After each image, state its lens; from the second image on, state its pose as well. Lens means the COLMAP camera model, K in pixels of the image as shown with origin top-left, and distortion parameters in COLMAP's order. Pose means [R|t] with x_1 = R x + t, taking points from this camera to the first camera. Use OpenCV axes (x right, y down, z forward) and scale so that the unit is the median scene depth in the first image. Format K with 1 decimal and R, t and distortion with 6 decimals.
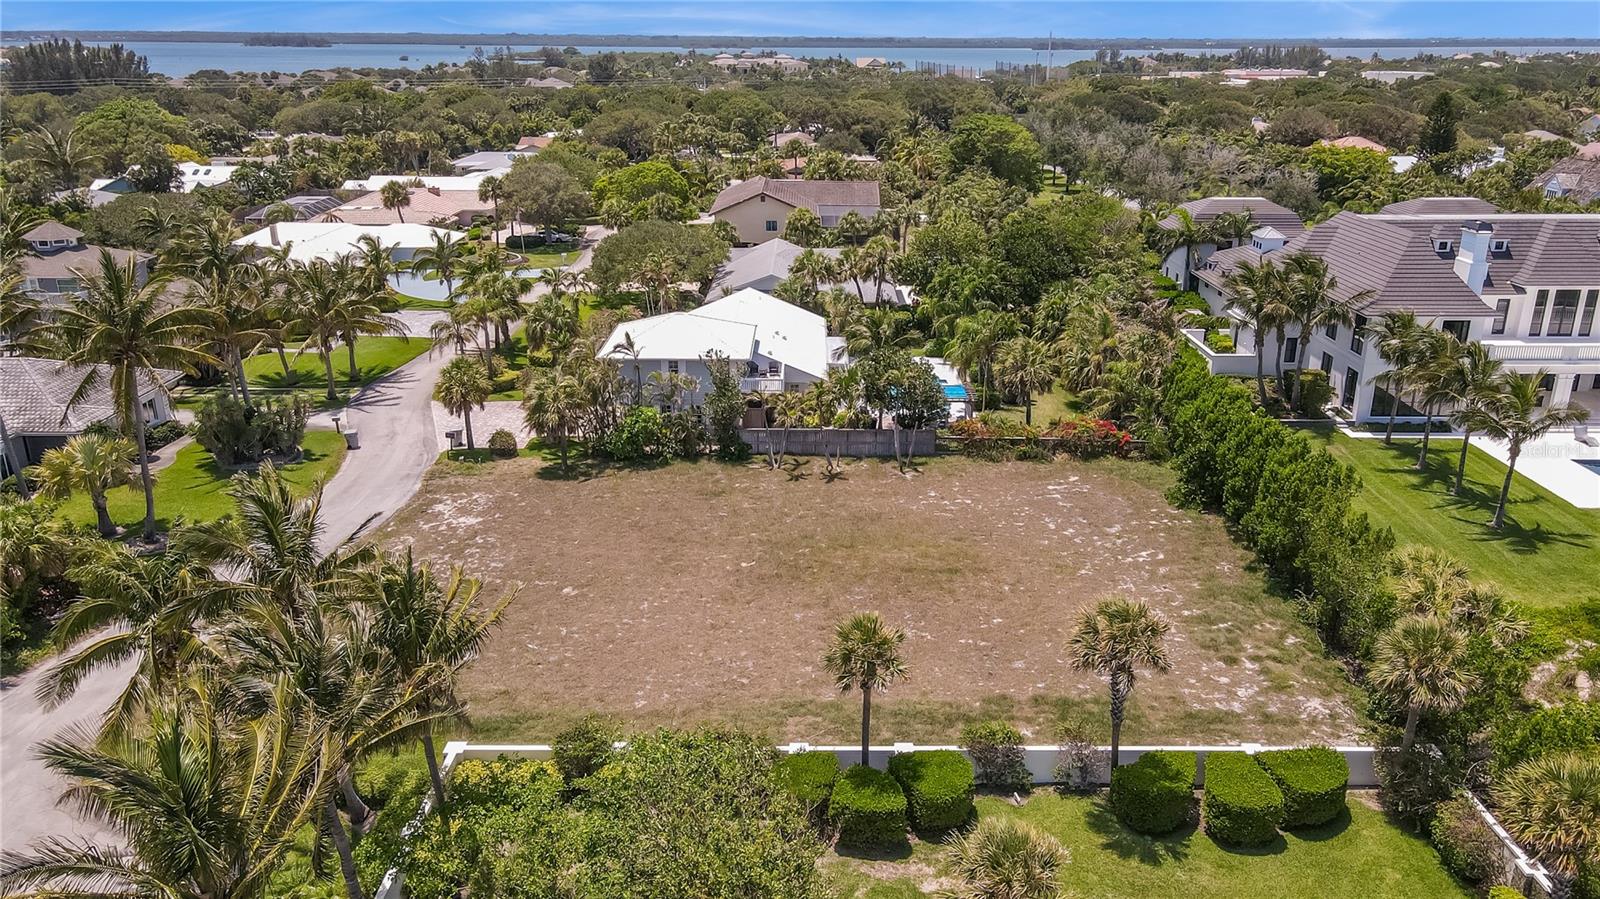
lens RADIAL K [[1216.1, 0, 800.0], [0, 1216.1, 449.5], [0, 0, 1]] dist [0.031402, 0.005855]
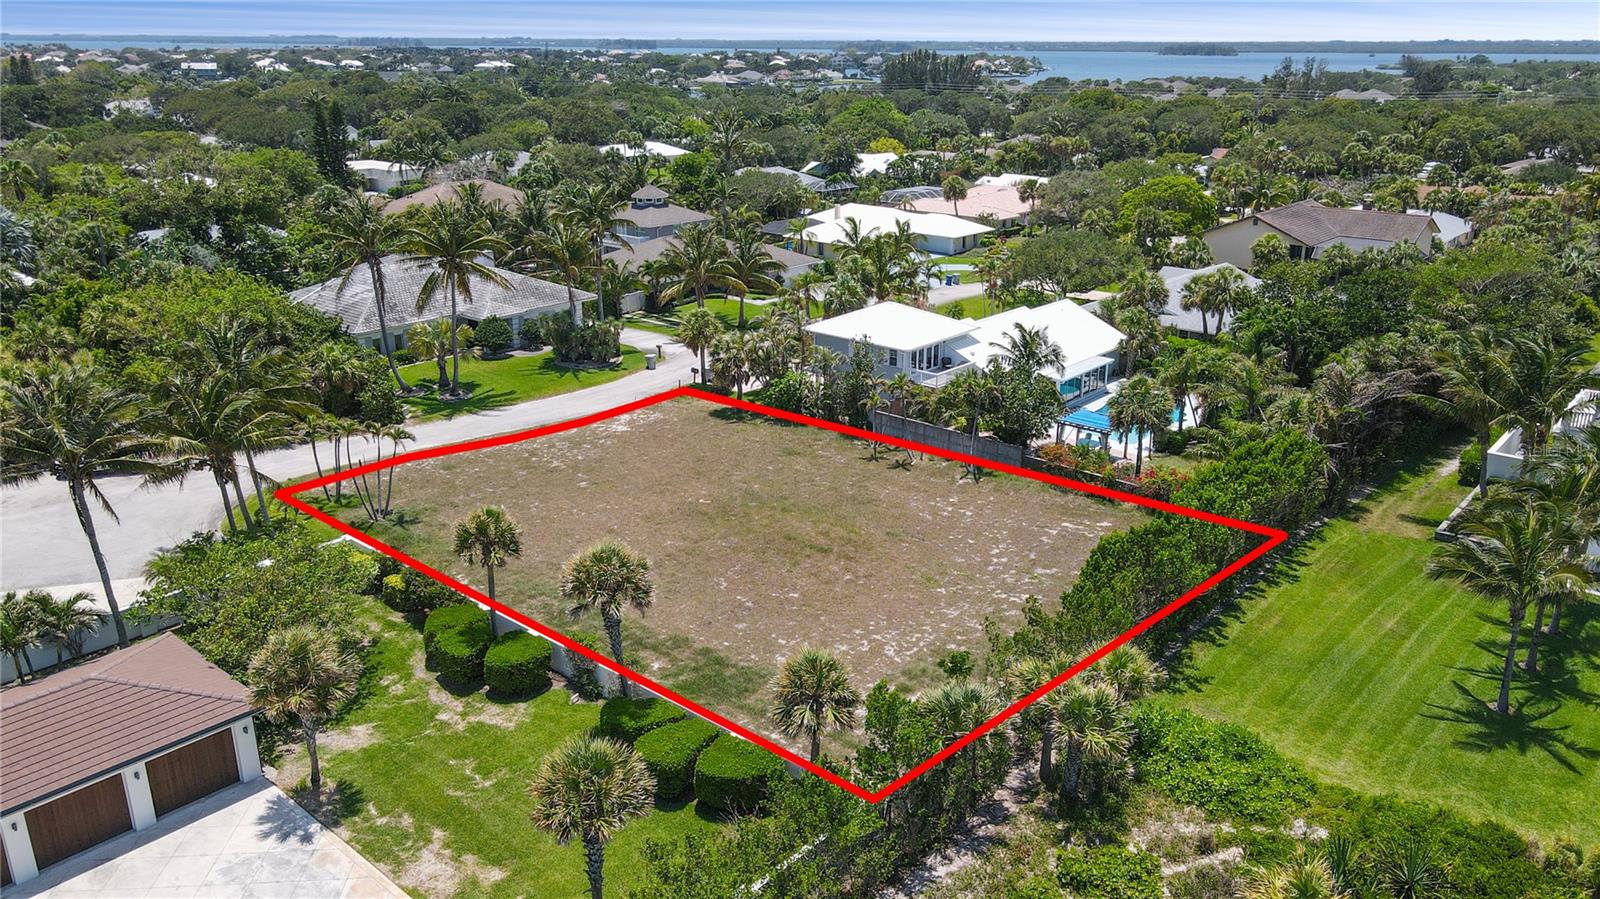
lens RADIAL K [[1216.1, 0, 800.0], [0, 1216.1, 449.5], [0, 0, 1]] dist [0.031402, 0.005855]
pose [[0.761556, 0.219829, -0.609678, 0.295864], [-0.227132, 0.971584, 0.066608, -0.020206], [0.606996, 0.087752, 0.789845, 0.056341]]
